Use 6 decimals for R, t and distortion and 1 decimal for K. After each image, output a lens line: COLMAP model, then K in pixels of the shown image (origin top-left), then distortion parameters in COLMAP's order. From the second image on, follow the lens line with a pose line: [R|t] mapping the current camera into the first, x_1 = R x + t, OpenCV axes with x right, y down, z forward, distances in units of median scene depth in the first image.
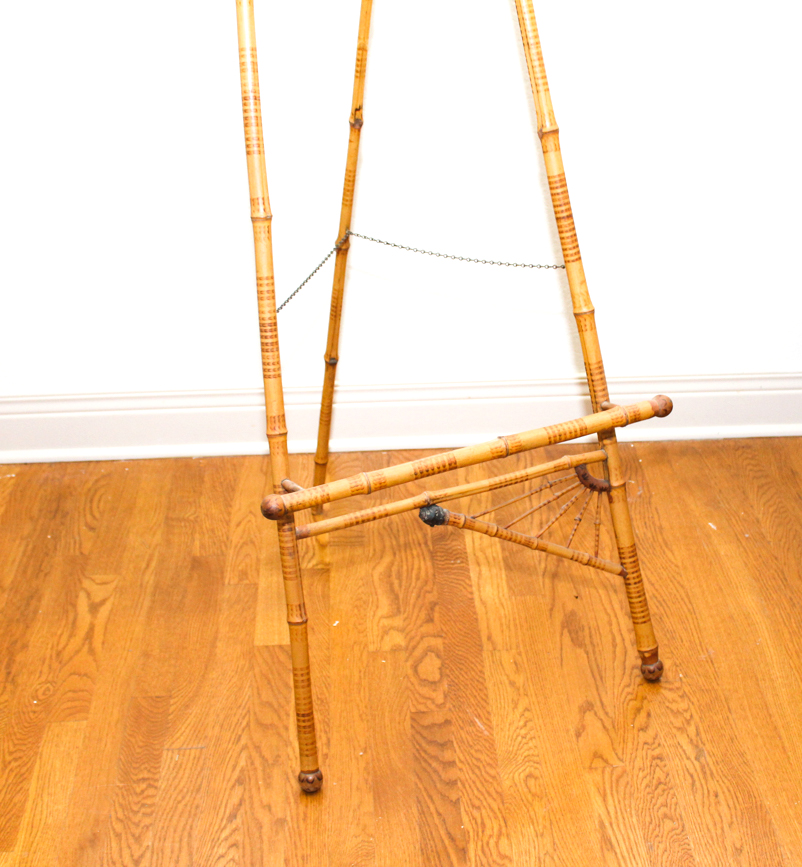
lens RADIAL K [[1398.4, 0, 420.5], [0, 1398.4, 441.5], [0, 0, 1]] dist [-0.136755, 0.000000]
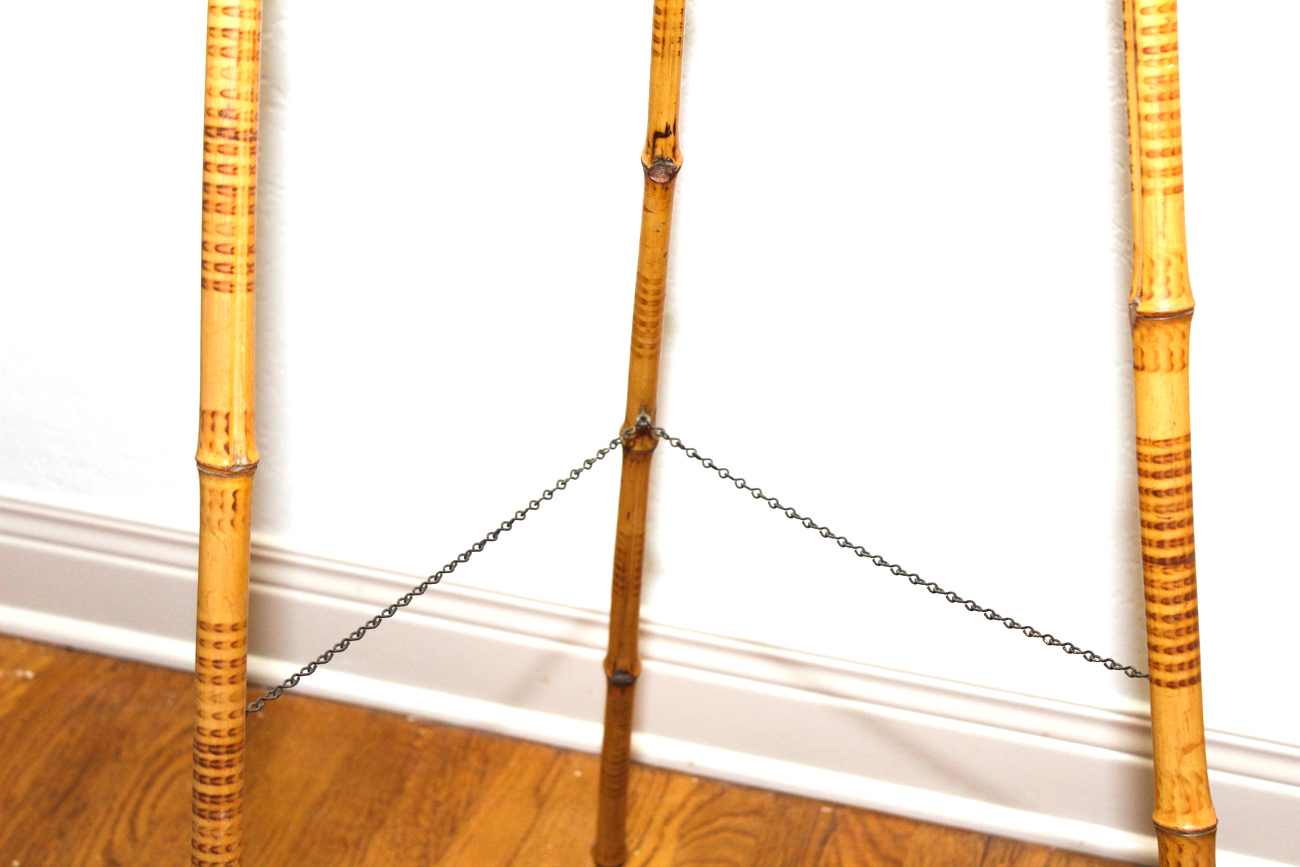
lens RADIAL K [[2396.6, 0, 655.3], [0, 2396.6, 442.3], [0, 0, 1]] dist [0.048576, 0.000000]
pose [[0.940615, 0.203336, -0.271842, 0.215799], [-0.186901, 0.978666, 0.085331, -0.333693], [0.283393, -0.029457, 0.958551, 0.623986]]
